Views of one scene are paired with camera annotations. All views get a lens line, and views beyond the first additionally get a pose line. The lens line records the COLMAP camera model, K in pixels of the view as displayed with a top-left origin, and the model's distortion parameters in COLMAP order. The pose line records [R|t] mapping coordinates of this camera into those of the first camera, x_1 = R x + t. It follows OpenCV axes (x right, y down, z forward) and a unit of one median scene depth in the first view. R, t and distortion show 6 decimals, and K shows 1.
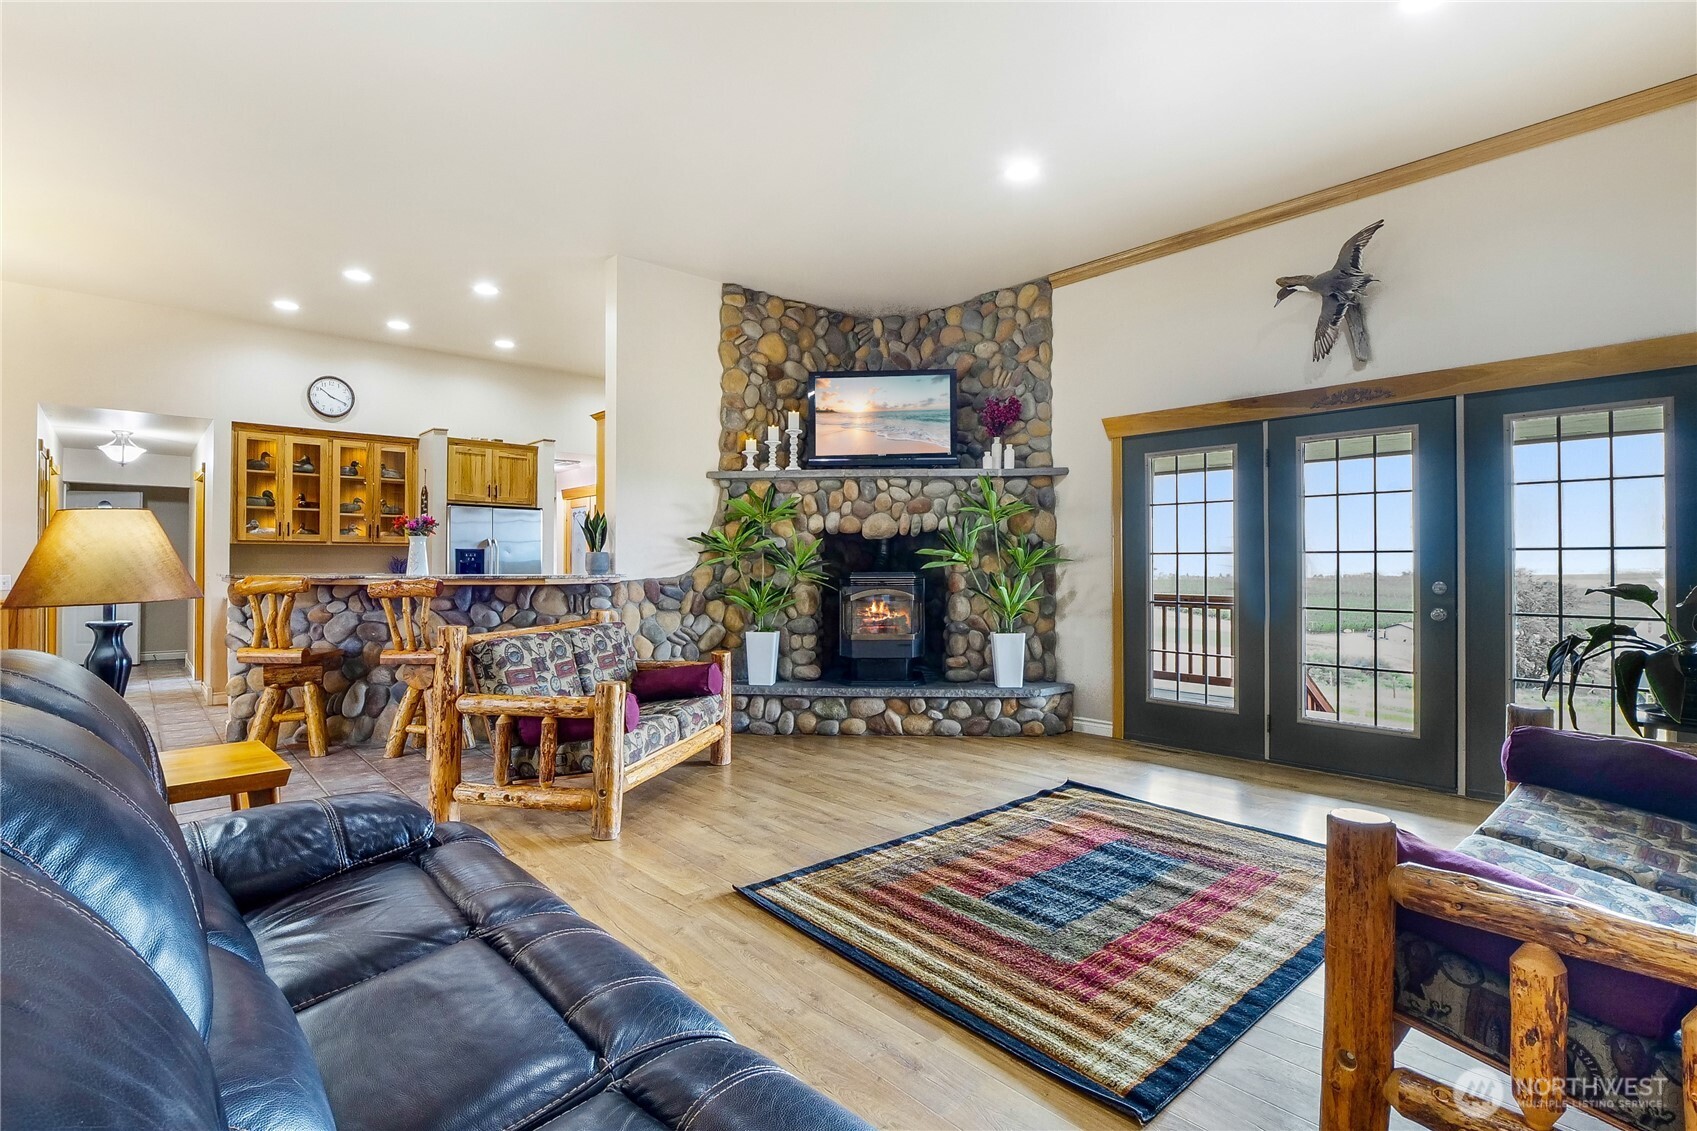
lens RADIAL K [[792.6, 0, 849.6], [0, 792.6, 560.8], [0, 0, 1]] dist [-0.013069, -0.001487]
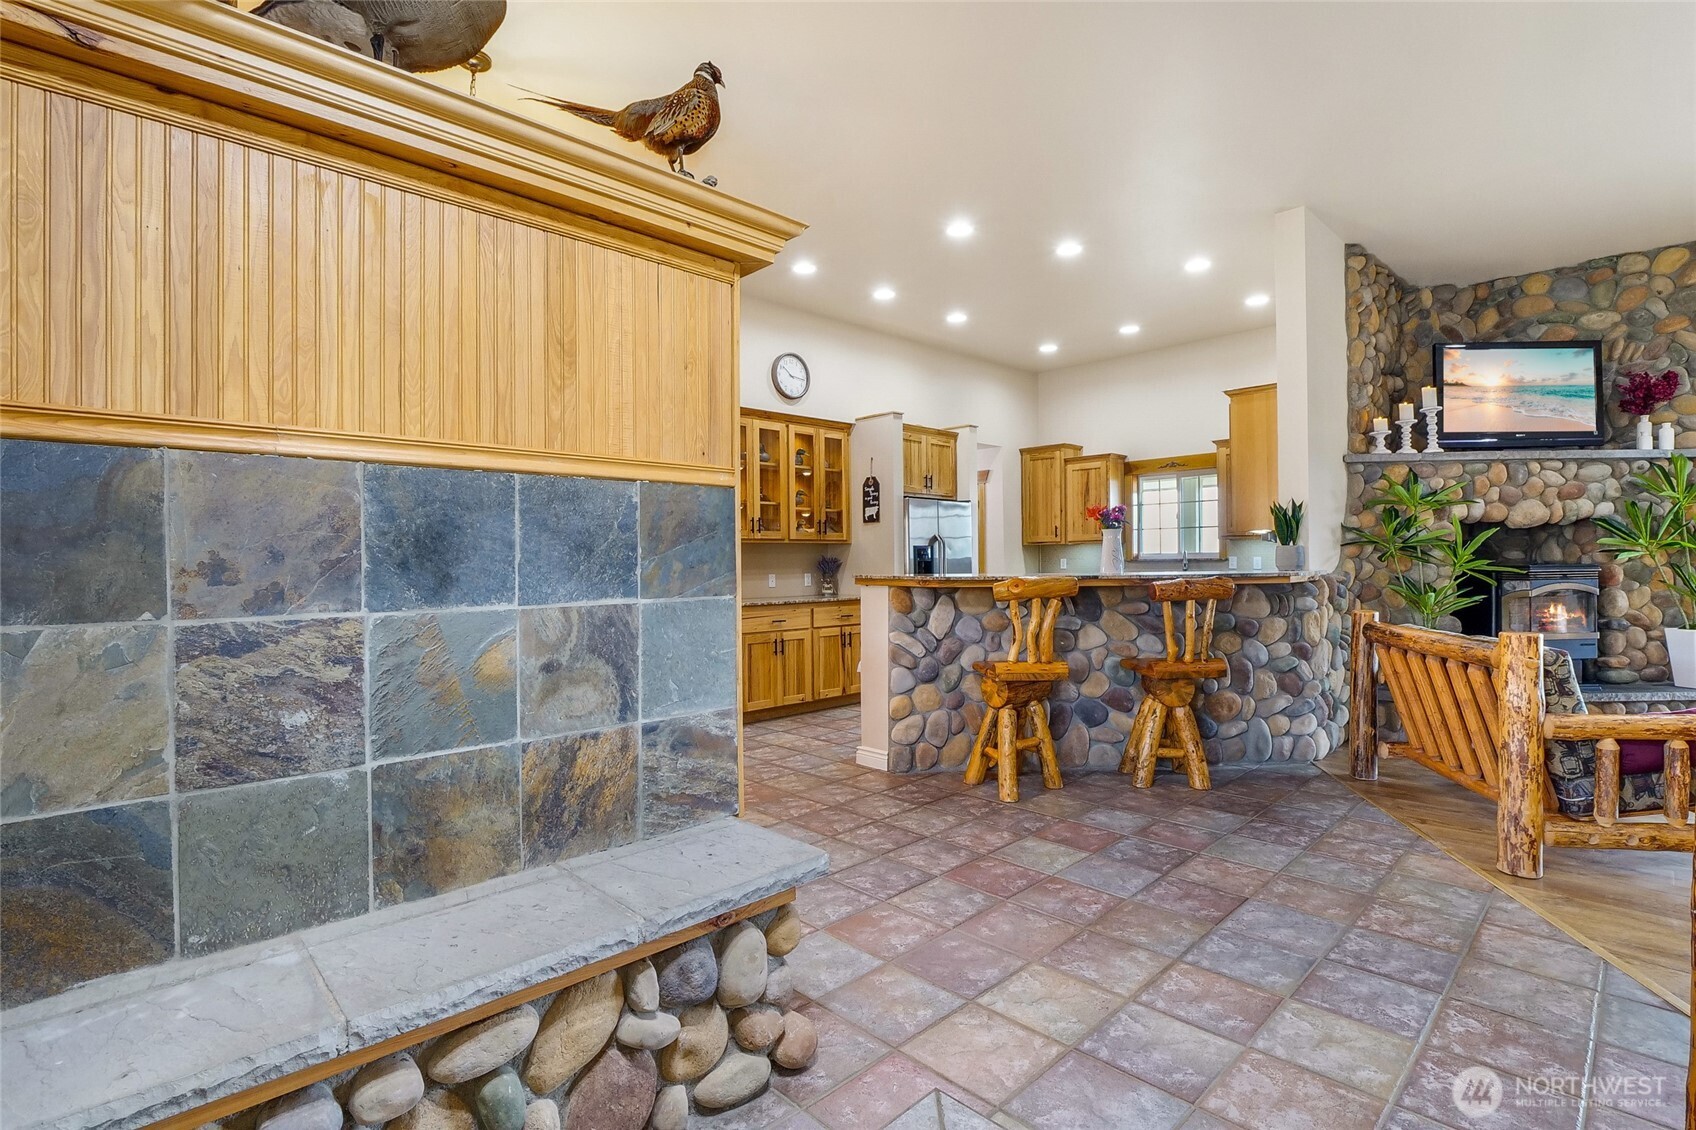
lens RADIAL K [[792.1, 0, 857.6], [0, 792.1, 567.1], [0, 0, 1]] dist [-0.013069, -0.001487]
pose [[0.999555, -0.012702, 0.026978, -0.757155], [0.012379, 0.999850, 0.012081, -0.002955], [-0.027127, -0.011742, 0.999563, 0.124200]]
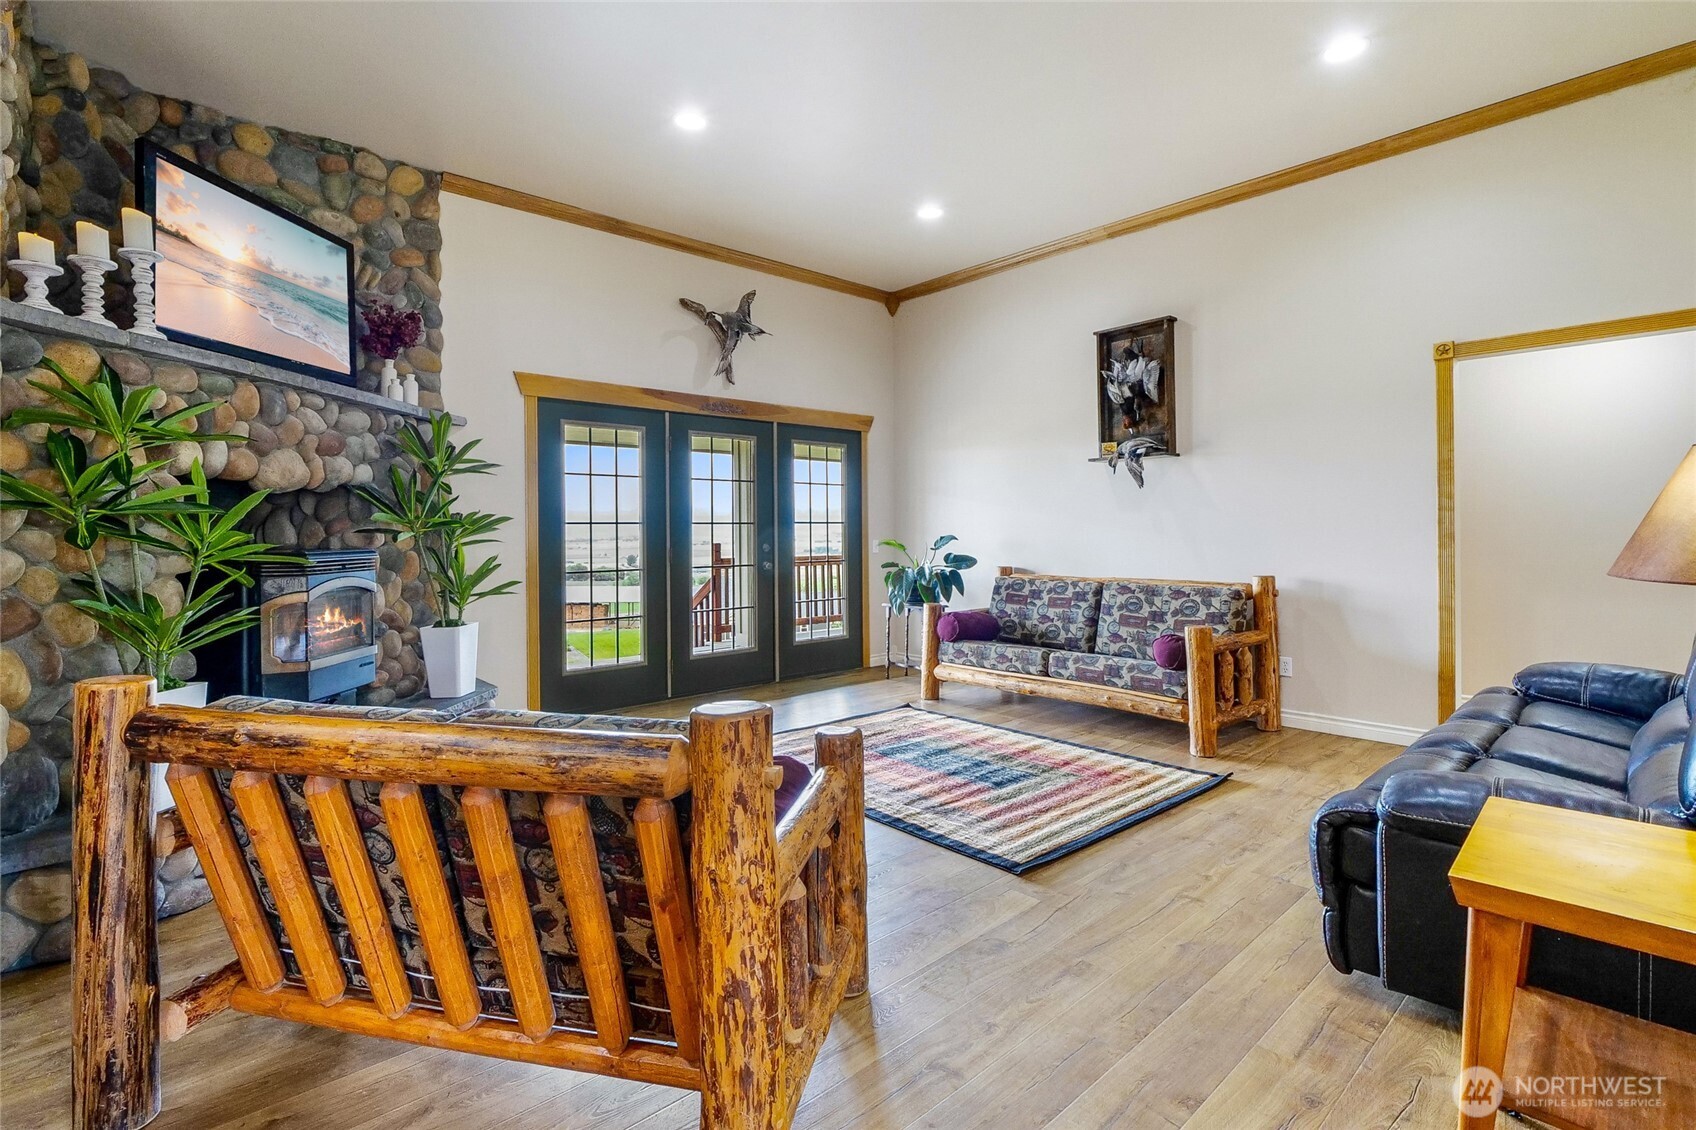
lens RADIAL K [[792.1, 0, 839.6], [0, 792.1, 534.1], [0, 0, 1]] dist [-0.013069, -0.001487]
pose [[0.009265, -0.004758, 0.999946, -0.535378], [0.003537, 0.999983, 0.004725, 0.000996], [-0.999951, 0.003493, 0.009282, 0.590555]]
